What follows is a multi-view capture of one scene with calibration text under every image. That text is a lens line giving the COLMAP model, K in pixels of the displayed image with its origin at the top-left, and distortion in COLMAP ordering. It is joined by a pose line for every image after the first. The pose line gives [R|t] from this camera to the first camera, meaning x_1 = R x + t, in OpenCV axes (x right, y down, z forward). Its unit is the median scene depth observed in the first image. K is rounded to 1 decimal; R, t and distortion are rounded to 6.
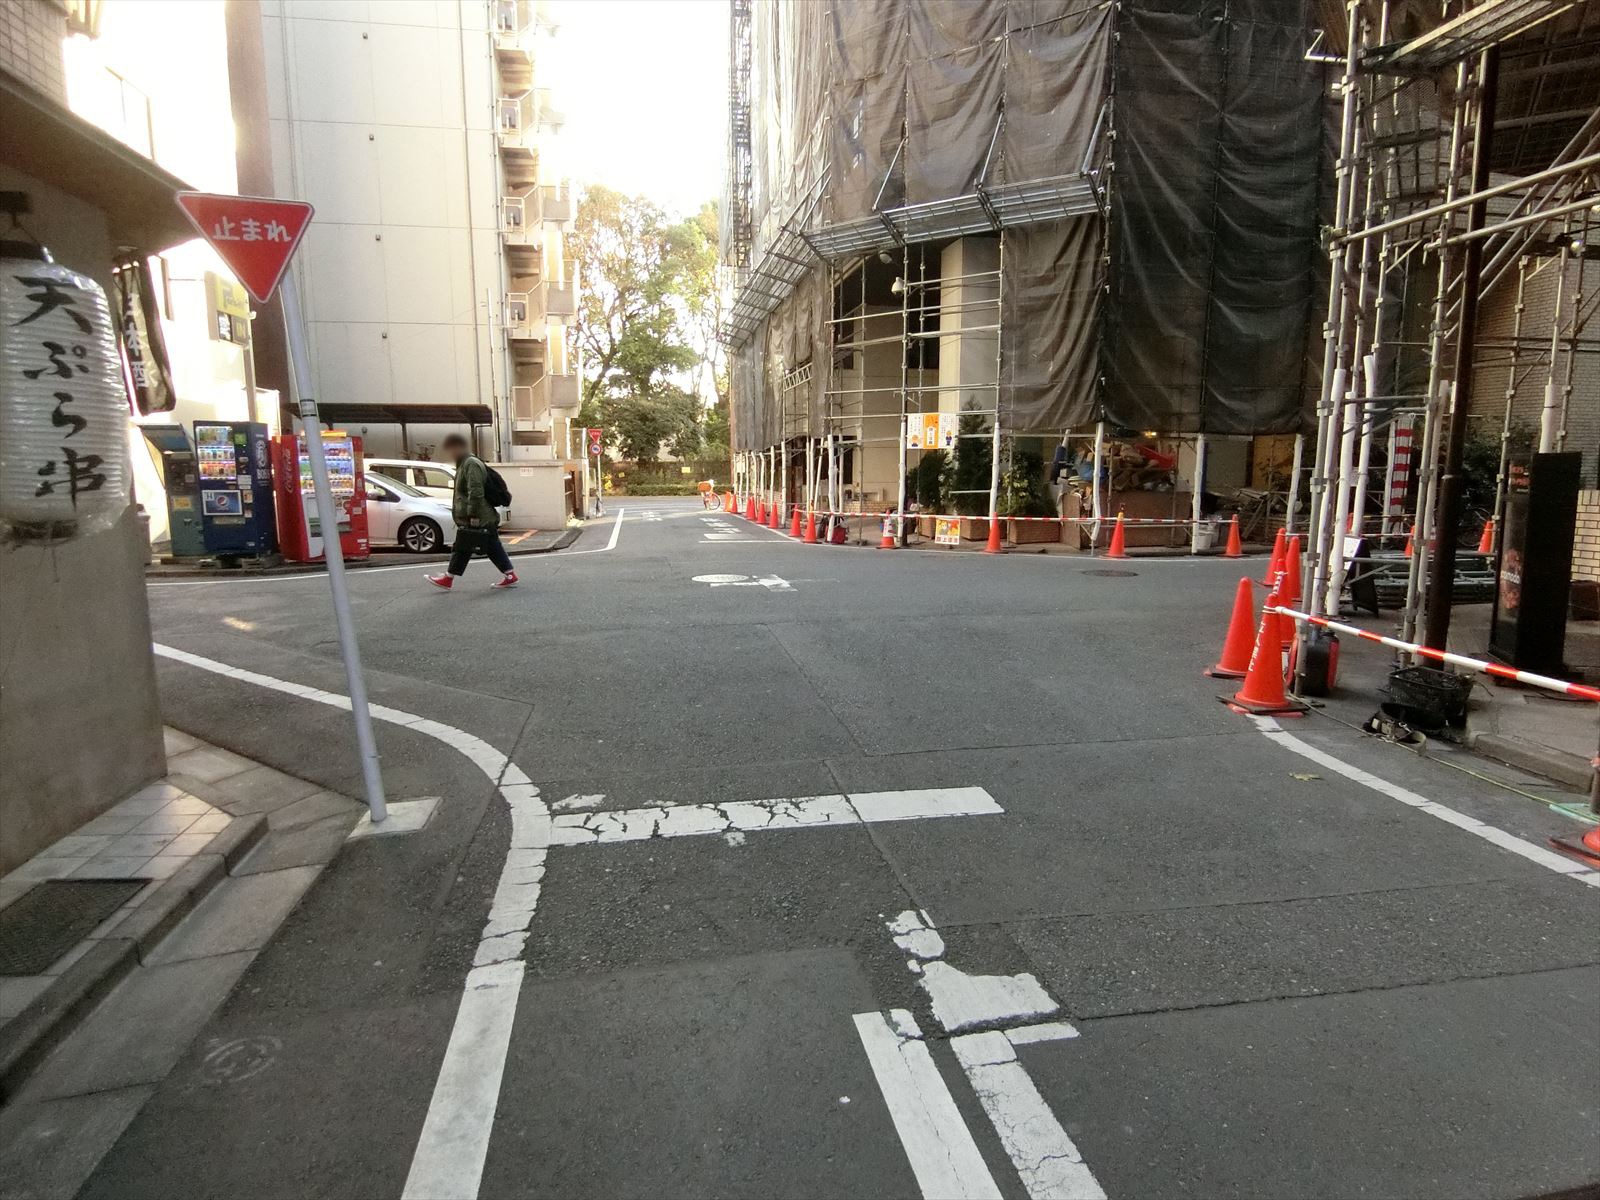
lens RADIAL K [[886.9, 0, 800.6], [0, 886.9, 603.5], [0, 0, 1]] dist [-0.020226, 0.001342]
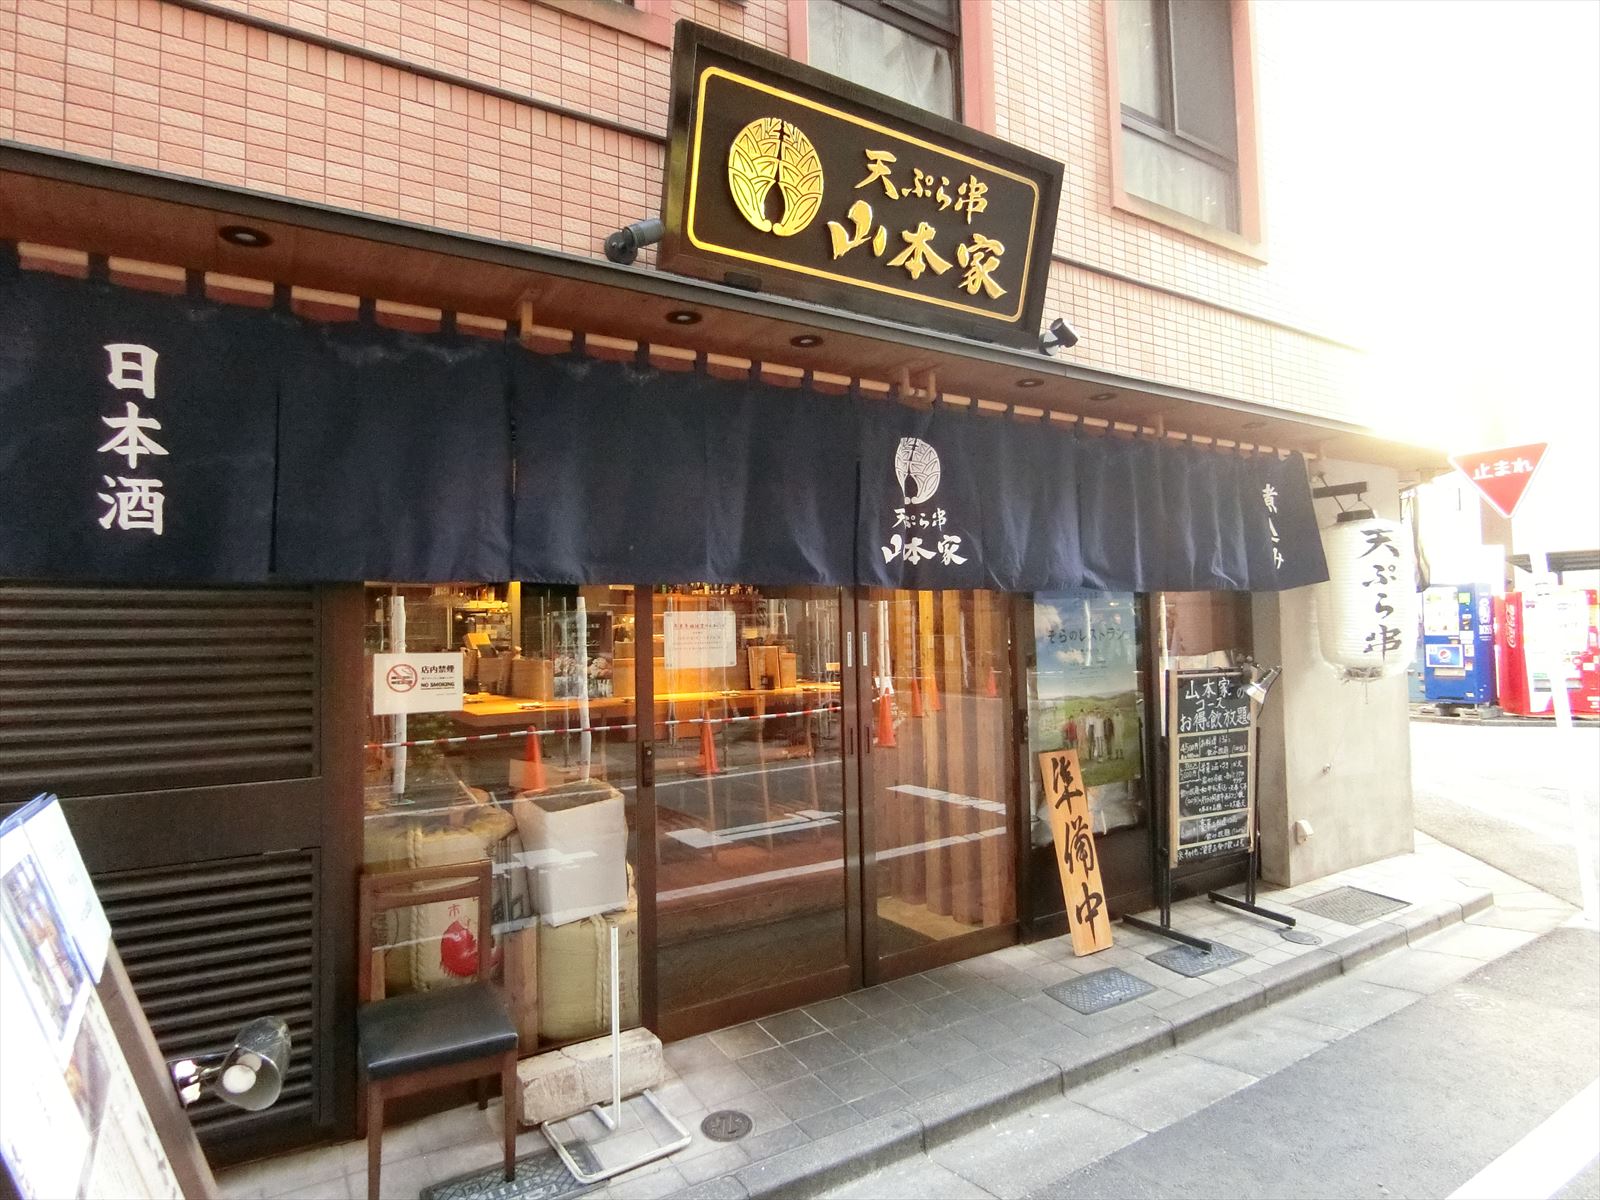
lens RADIAL K [[886.9, 0, 801.8], [0, 886.9, 598.7], [0, 0, 1]] dist [-0.020226, 0.001342]
pose [[0.363025, -0.043907, -0.930744, 0.290808], [-0.121241, 0.988171, -0.093905, 0.058416], [0.923858, 0.146934, 0.353407, -0.550786]]
